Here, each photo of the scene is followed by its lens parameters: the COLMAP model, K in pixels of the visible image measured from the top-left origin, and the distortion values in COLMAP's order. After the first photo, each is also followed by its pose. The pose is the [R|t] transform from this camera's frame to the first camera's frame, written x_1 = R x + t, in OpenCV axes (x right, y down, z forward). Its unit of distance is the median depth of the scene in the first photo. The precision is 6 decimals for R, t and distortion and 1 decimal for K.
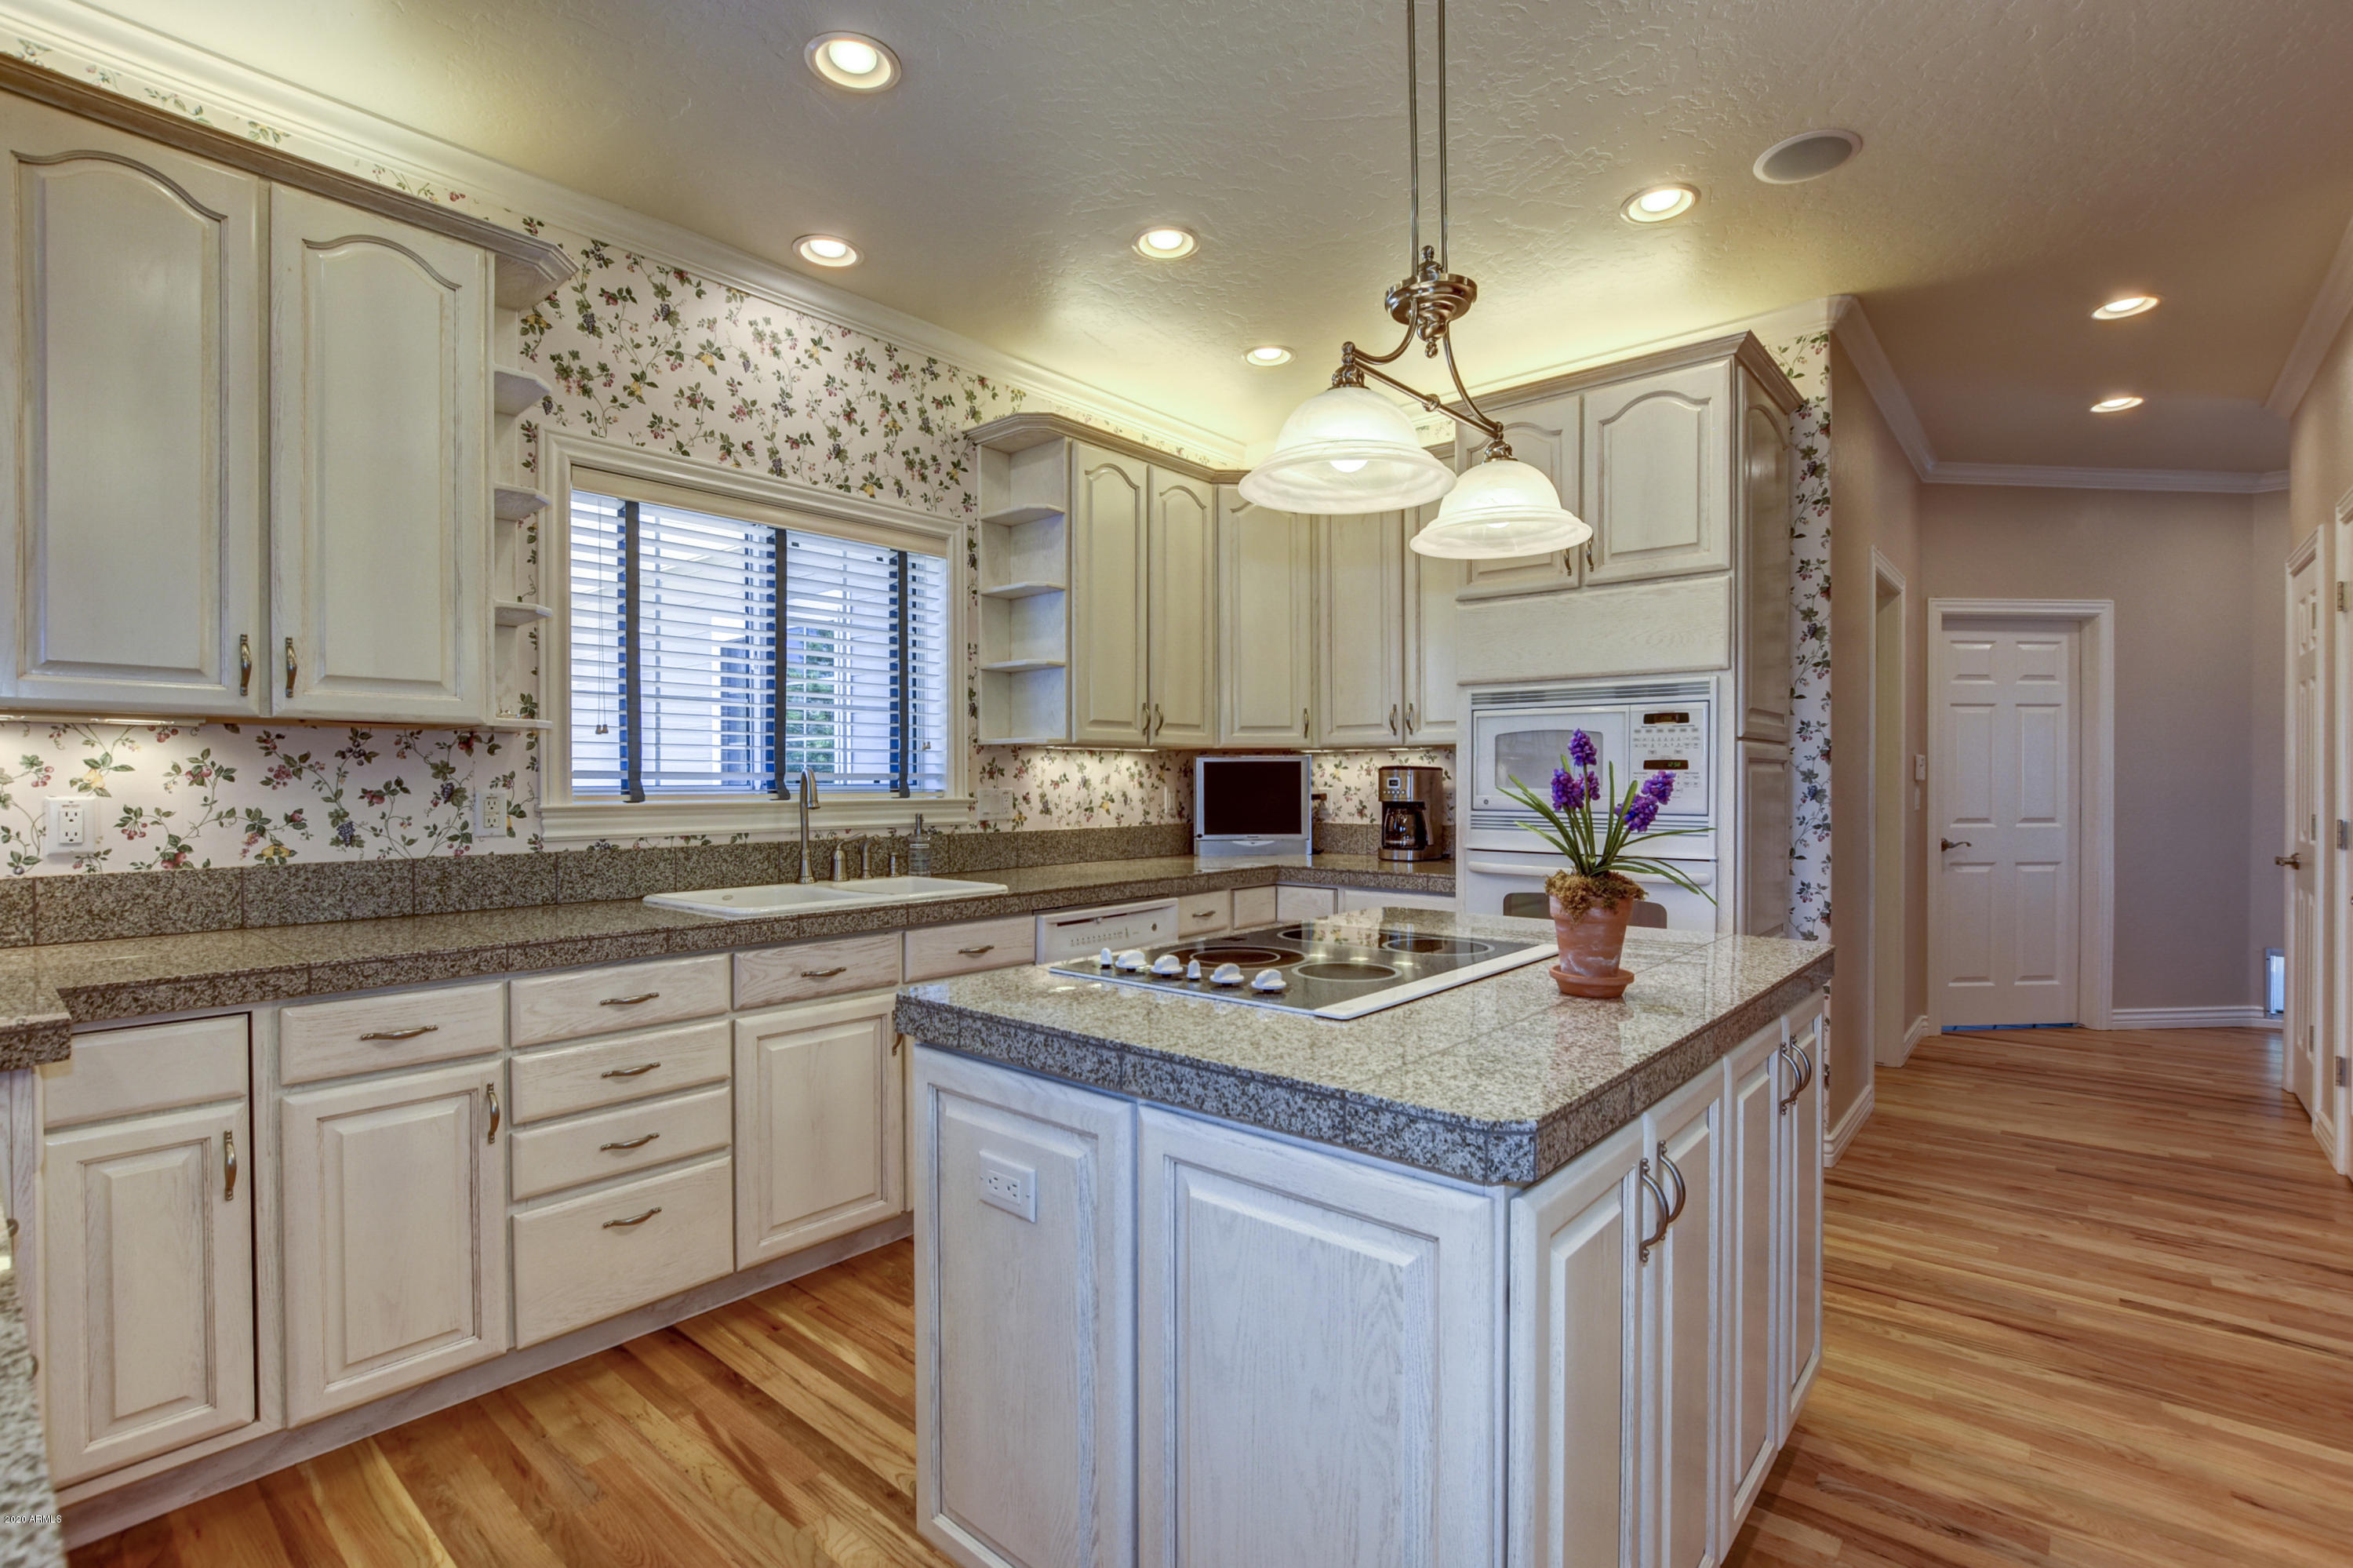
lens RADIAL K [[1047.3, 0, 1174.2], [0, 1047.3, 794.5], [0, 0, 1]] dist [-0.003974, 0.000217]
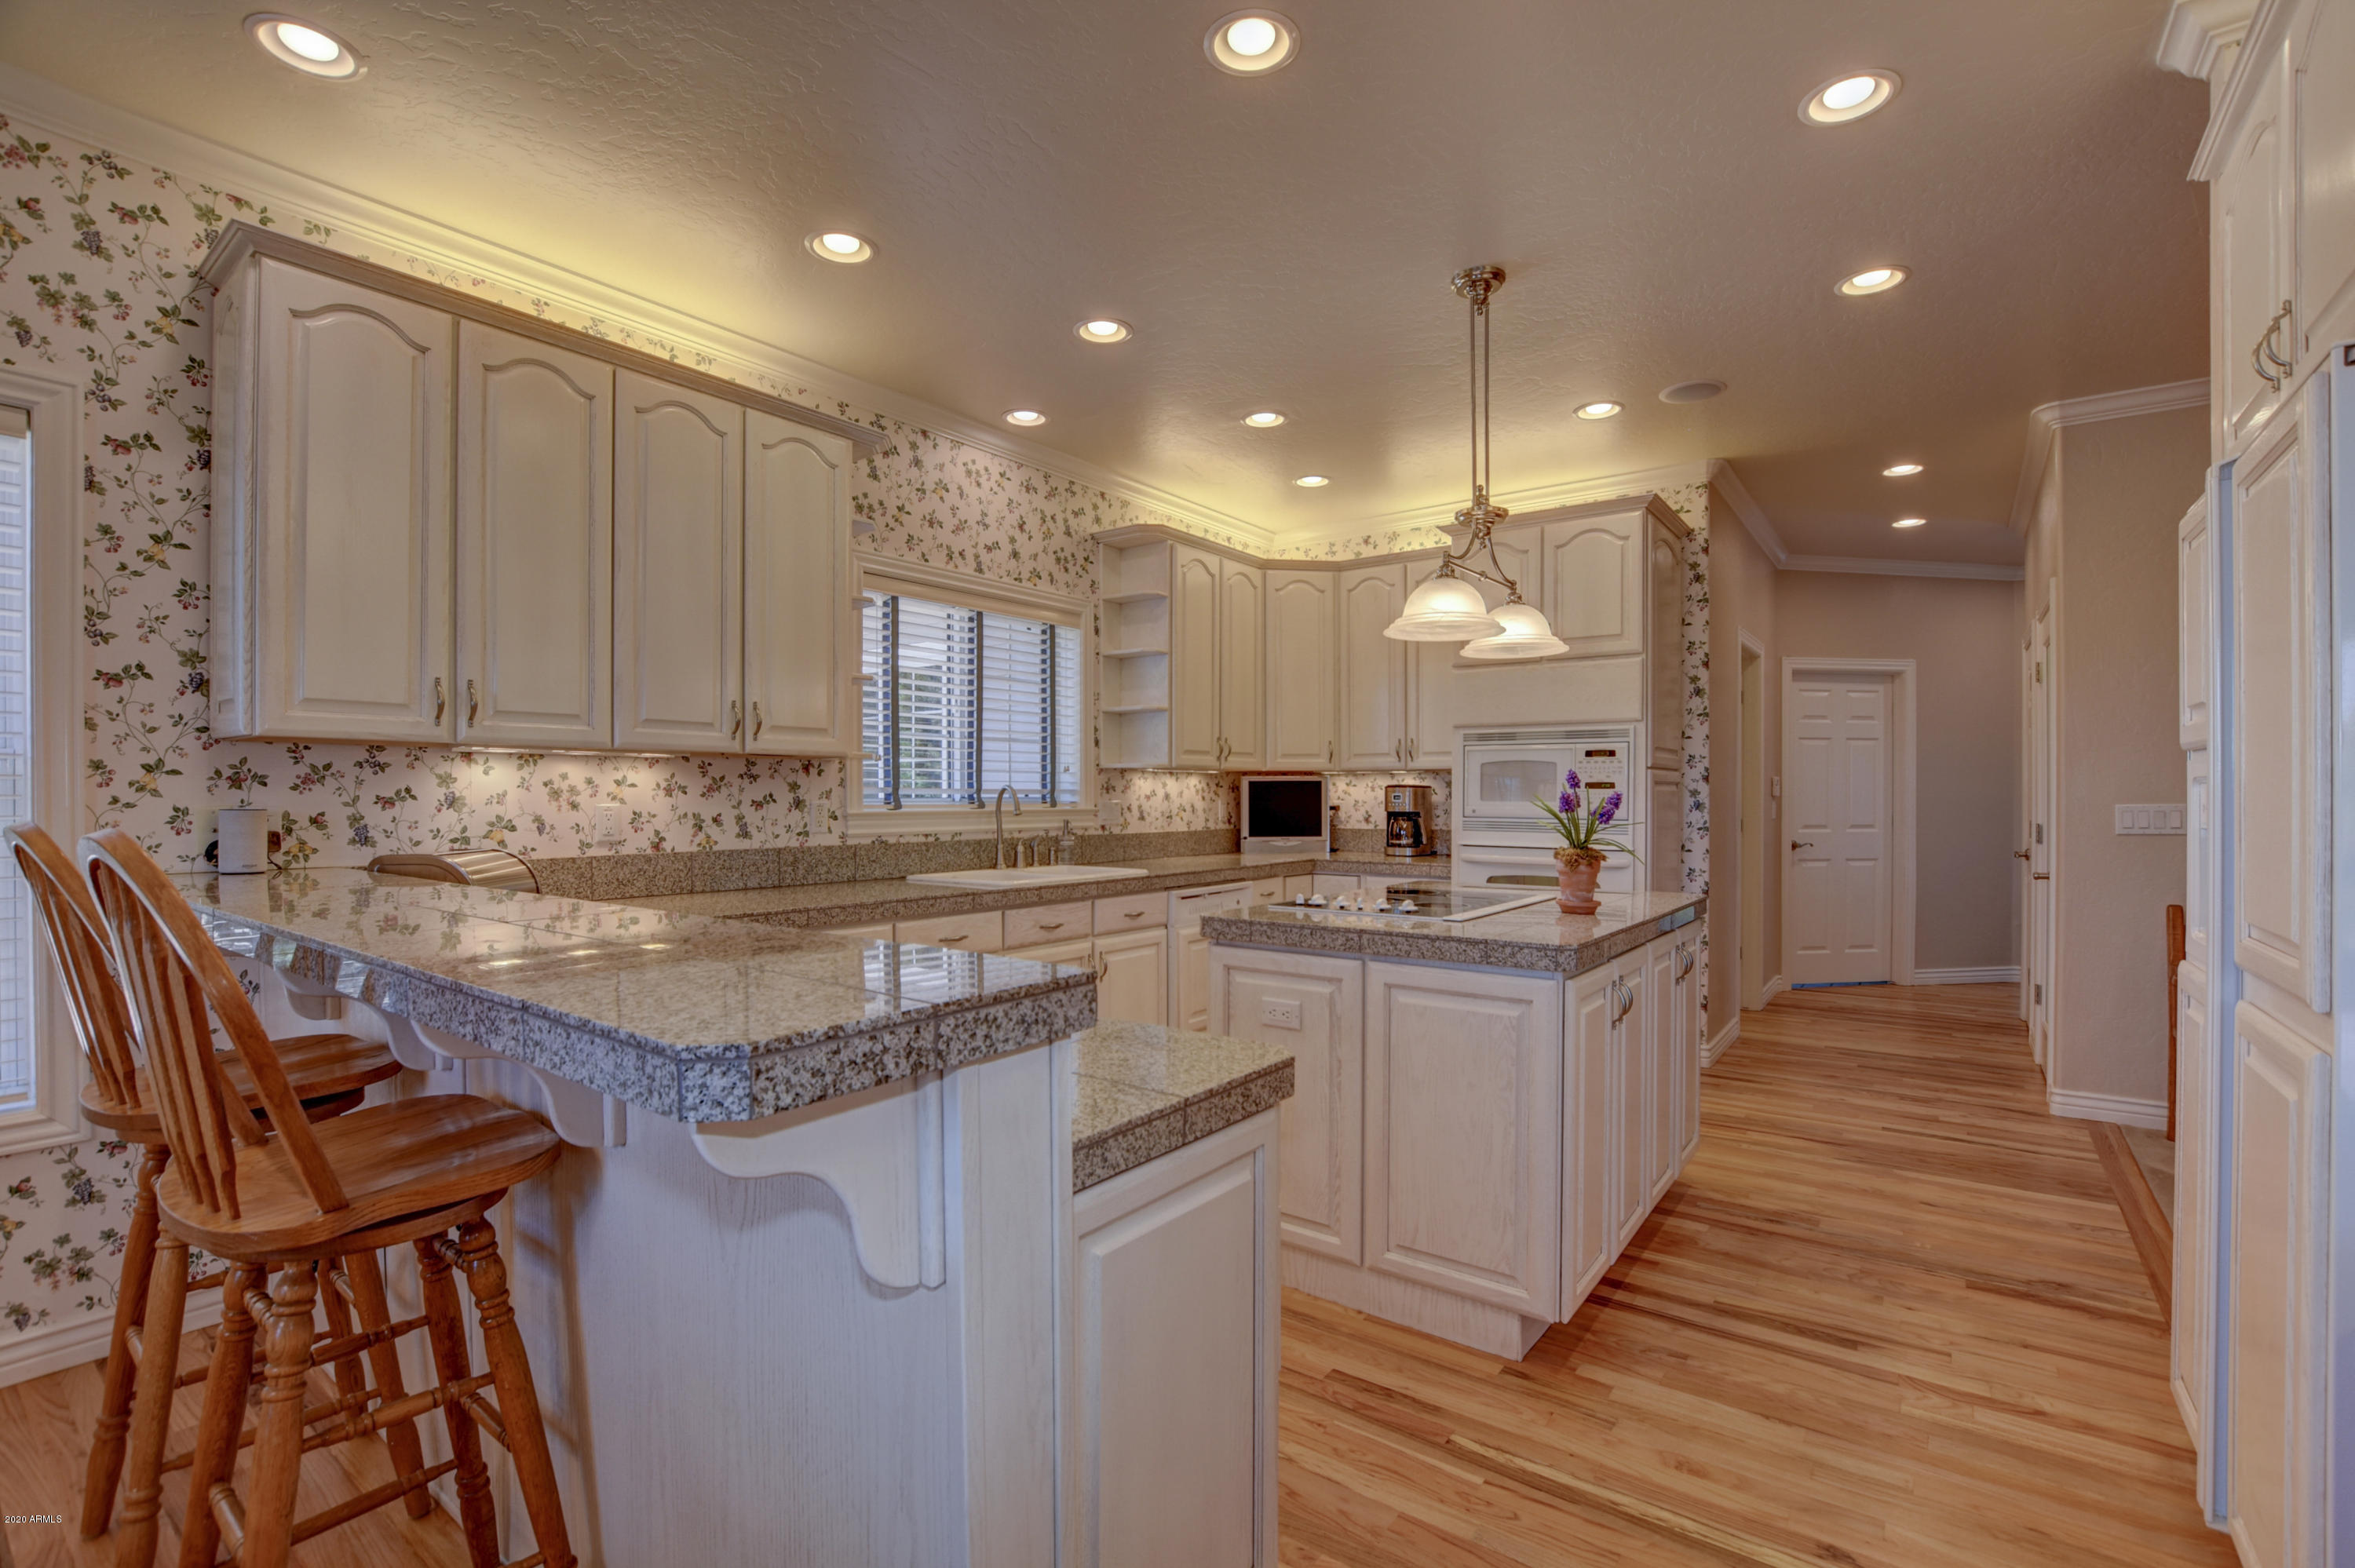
lens RADIAL K [[1065.0, 0, 1167.7], [0, 1065.0, 805.6], [0, 0, 1]] dist [-0.011662, 0.003664]
pose [[0.996617, 0.002090, 0.082156, -0.240576], [-0.001888, 0.999995, -0.002533, 0.004244], [-0.082161, 0.002369, 0.996616, -0.406535]]
